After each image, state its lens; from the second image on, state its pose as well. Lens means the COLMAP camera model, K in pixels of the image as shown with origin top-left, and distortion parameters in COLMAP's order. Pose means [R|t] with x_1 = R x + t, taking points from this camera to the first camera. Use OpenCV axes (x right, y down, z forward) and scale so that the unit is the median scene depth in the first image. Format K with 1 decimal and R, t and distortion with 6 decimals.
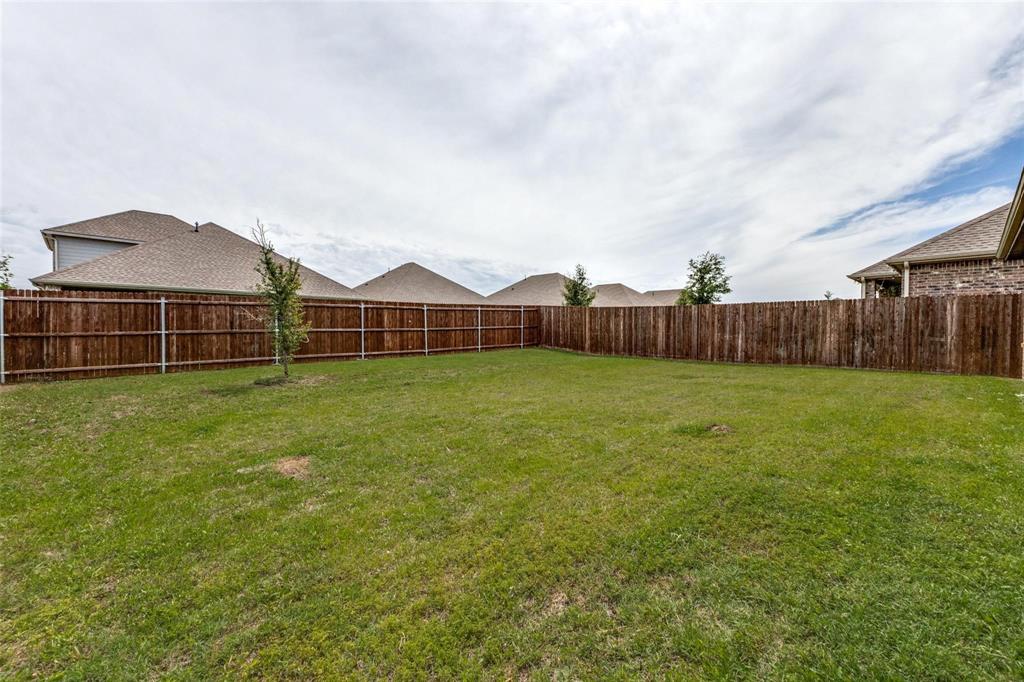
lens RADIAL K [[445.5, 0, 512.2], [0, 445.5, 337.9], [0, 0, 1]] dist [0.011188, -0.000672]
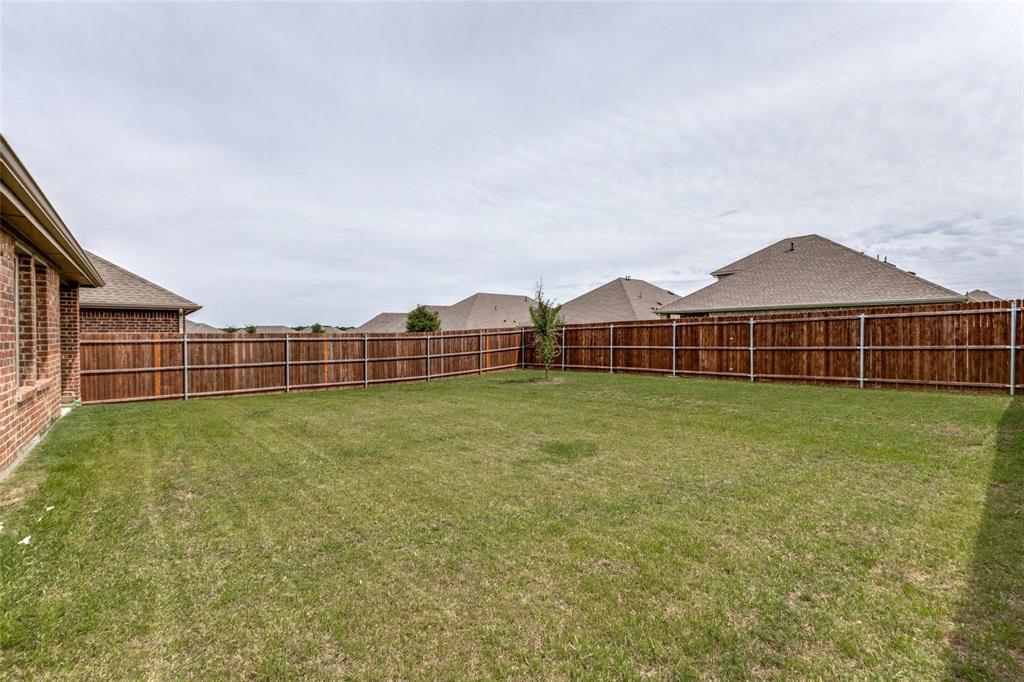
lens RADIAL K [[445.5, 0, 501.0], [0, 445.5, 342.5], [0, 0, 1]] dist [0.011188, -0.000672]
pose [[-0.052607, 0.005809, -0.998598, 0.676952], [-0.025605, 0.999646, 0.007164, -0.025949], [0.998287, 0.025946, -0.052440, 0.634637]]
